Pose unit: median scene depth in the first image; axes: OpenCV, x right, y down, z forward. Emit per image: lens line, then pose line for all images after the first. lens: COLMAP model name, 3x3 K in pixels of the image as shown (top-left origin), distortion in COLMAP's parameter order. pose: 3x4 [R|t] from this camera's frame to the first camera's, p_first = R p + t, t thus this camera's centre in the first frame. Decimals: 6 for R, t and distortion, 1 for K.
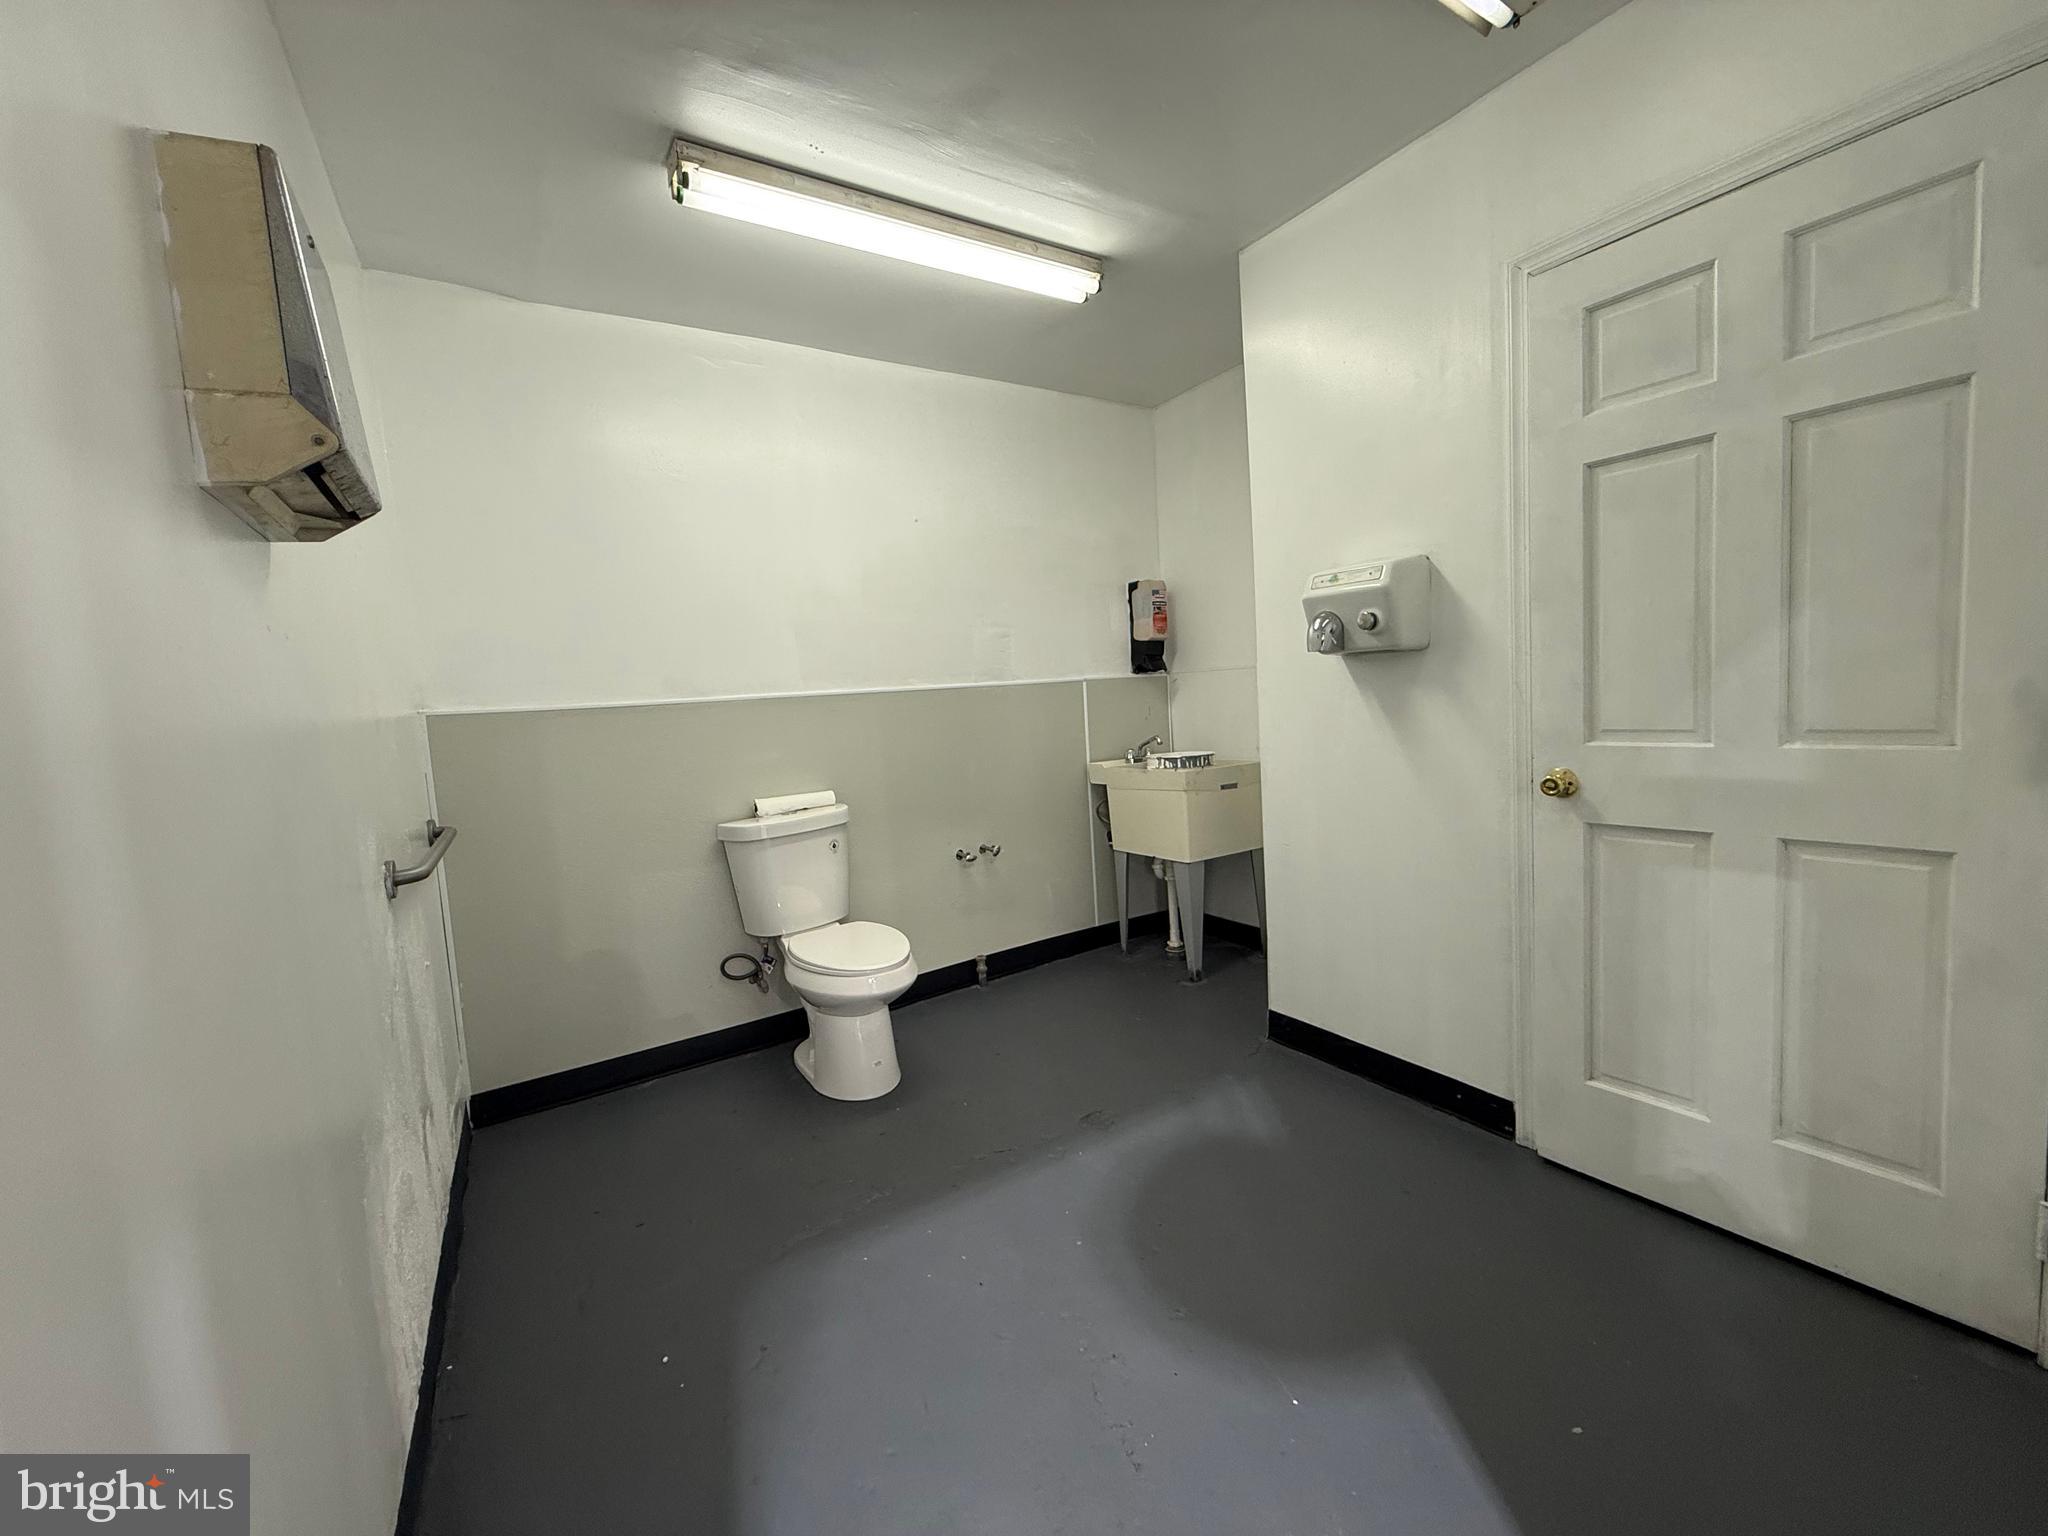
lens RADIAL K [[821.5, 0, 1011.1], [0, 821.5, 764.4], [0, 0, 1]] dist [0.000093, -0.000100]
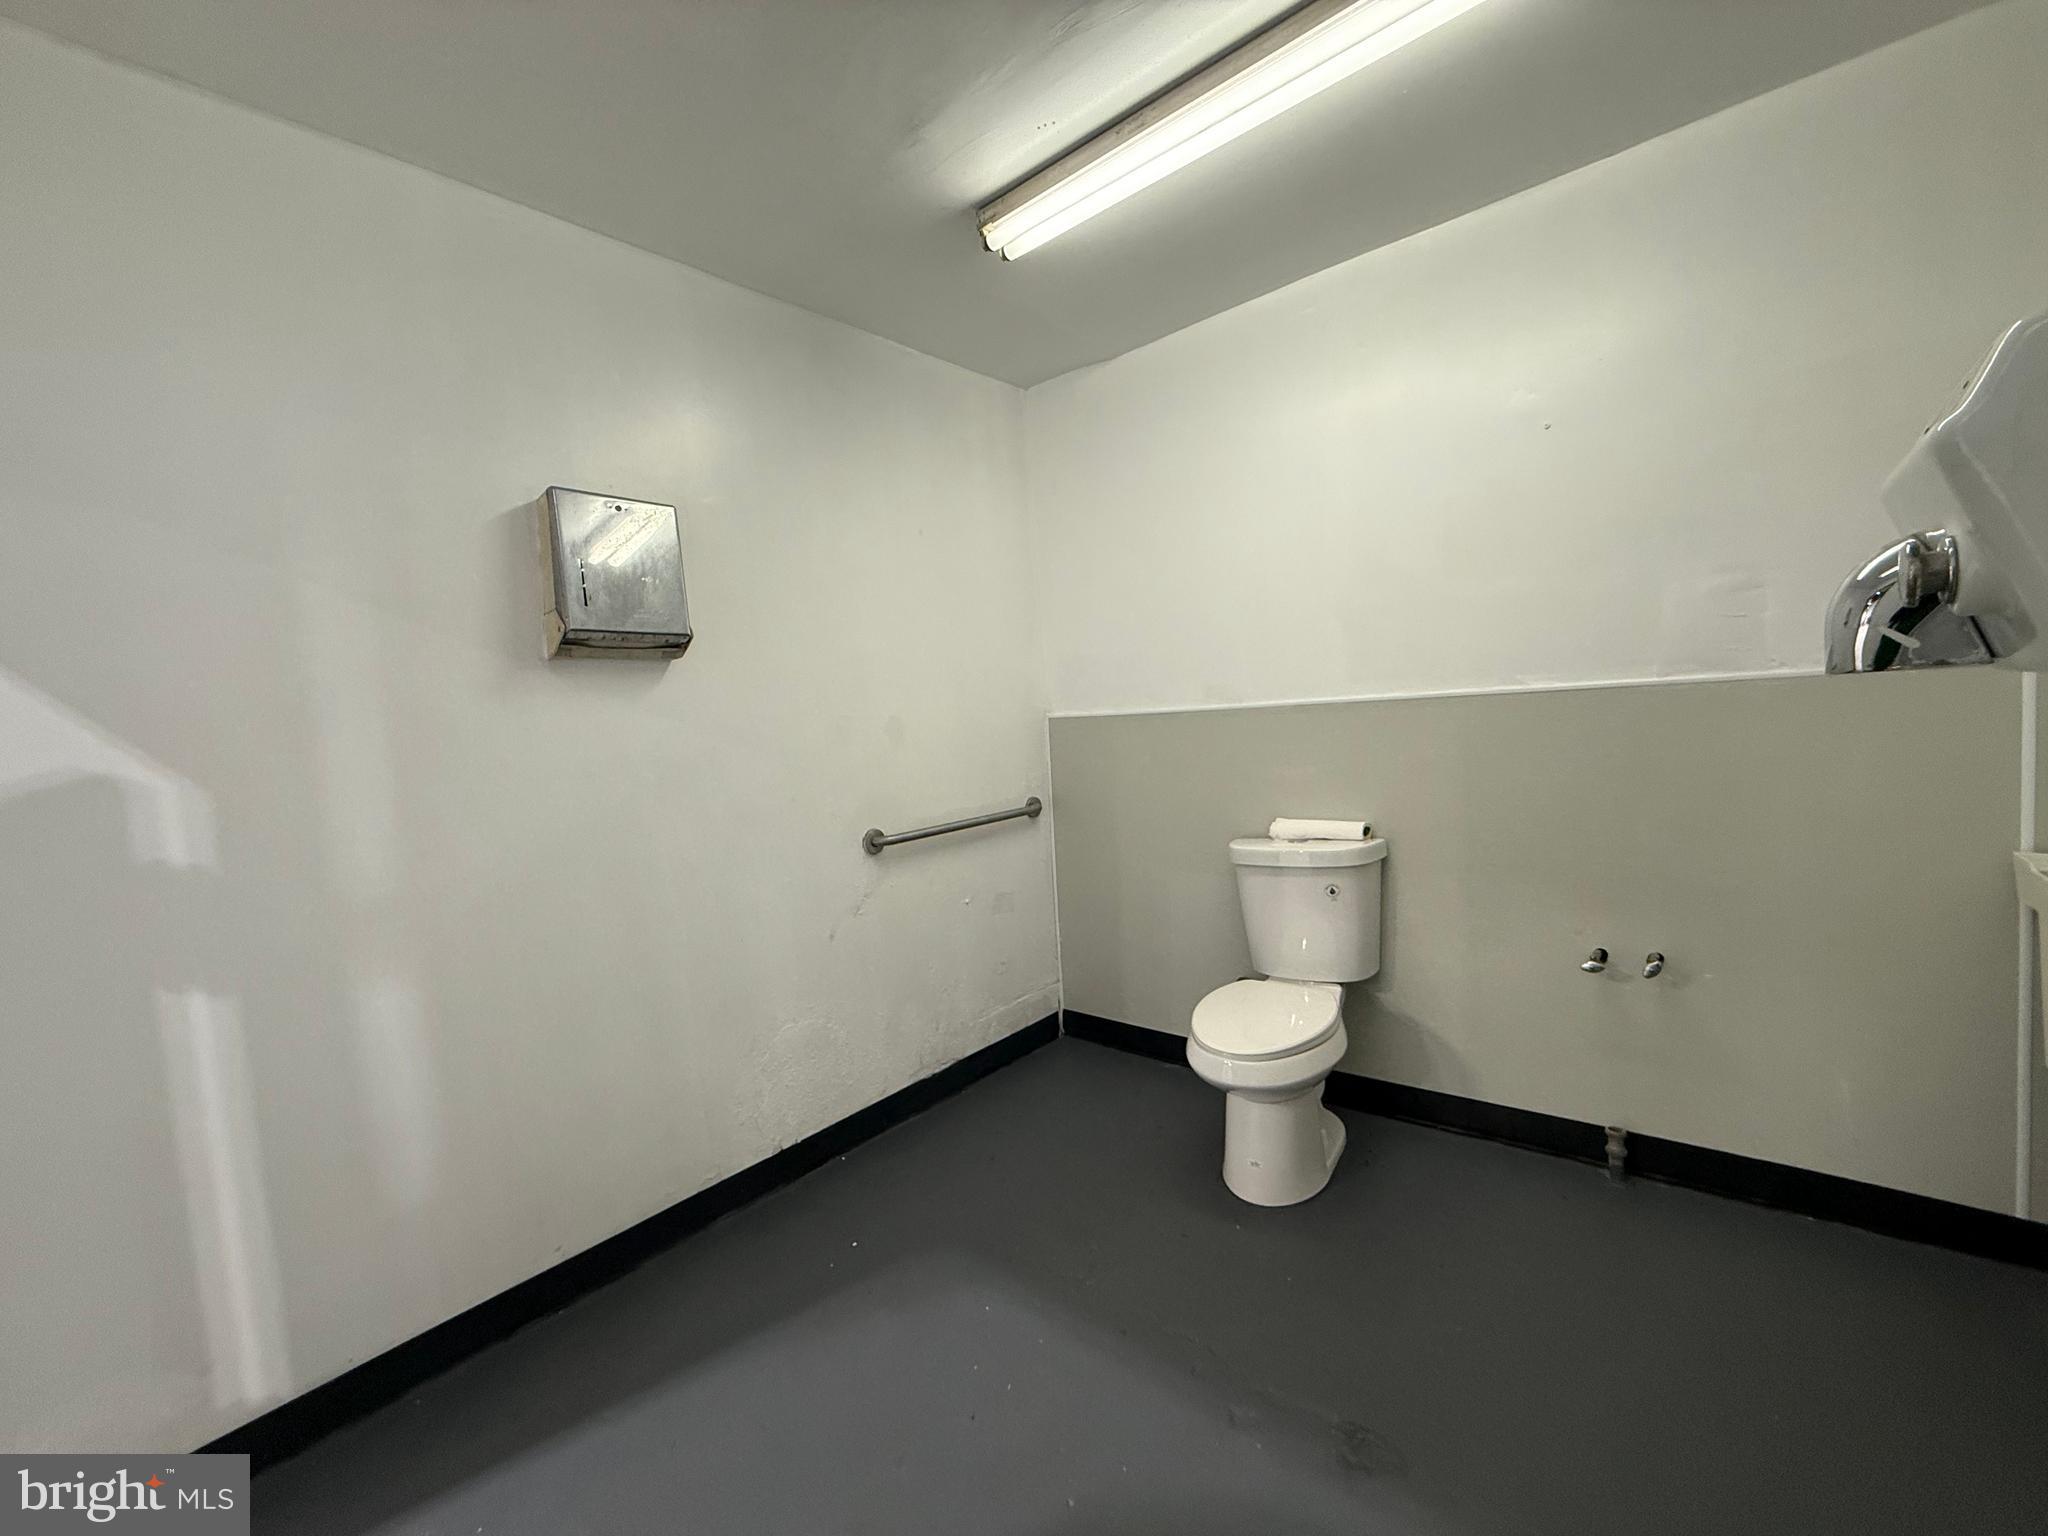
lens RADIAL K [[821.5, 0, 1010.4], [0, 821.5, 771.3], [0, 0, 1]] dist [0.000093, -0.000100]
pose [[0.290867, 0.106971, -0.950765, 0.452746], [-0.034756, 0.994256, 0.101231, -0.089776], [0.956132, 0.003600, 0.292914, 0.464051]]
